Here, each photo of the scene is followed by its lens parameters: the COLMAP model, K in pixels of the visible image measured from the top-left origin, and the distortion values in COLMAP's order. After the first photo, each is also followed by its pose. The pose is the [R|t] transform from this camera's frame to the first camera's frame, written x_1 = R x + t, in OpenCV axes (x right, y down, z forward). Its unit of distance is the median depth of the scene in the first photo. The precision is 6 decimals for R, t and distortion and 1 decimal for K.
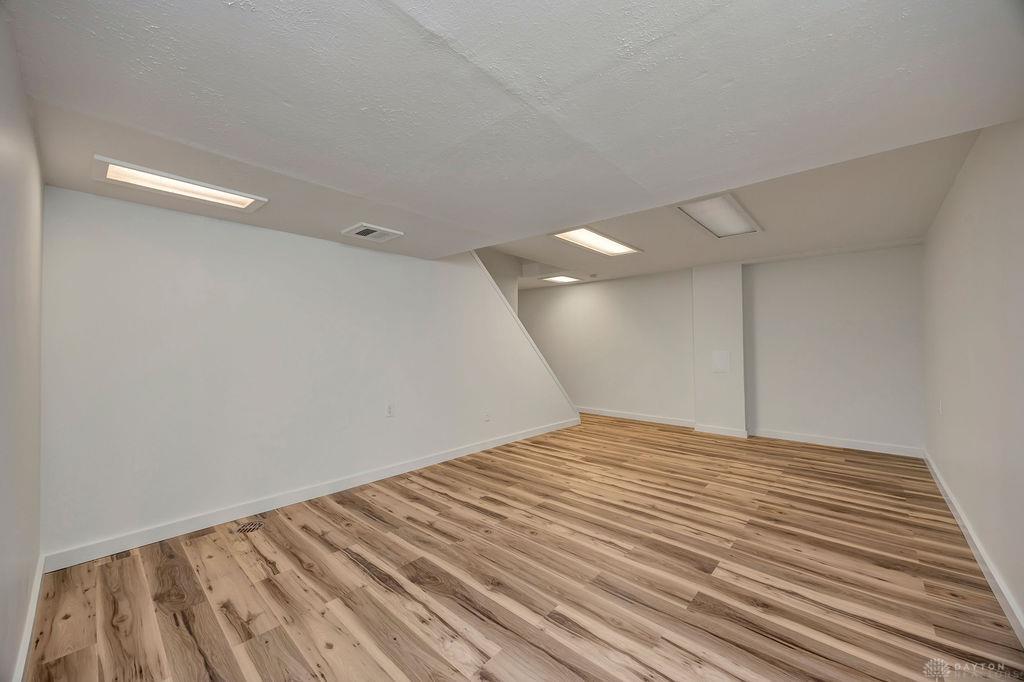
lens RADIAL K [[393.5, 0, 511.4], [0, 393.5, 352.2], [0, 0, 1]] dist [0.000984, -0.000011]
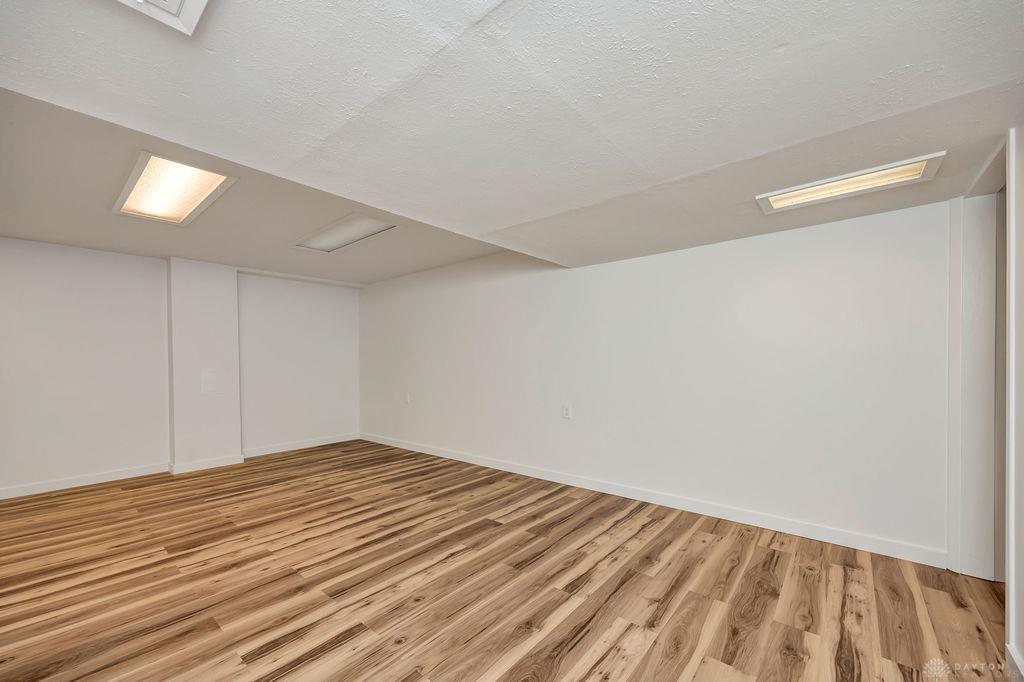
lens RADIAL K [[393.5, 0, 510.4], [0, 393.5, 365.7], [0, 0, 1]] dist [0.000984, -0.000011]
pose [[-0.032541, -0.012251, 0.999395, -0.535457], [0.025800, 0.999581, 0.013093, -0.007915], [-0.999137, 0.026210, -0.032211, 0.610922]]
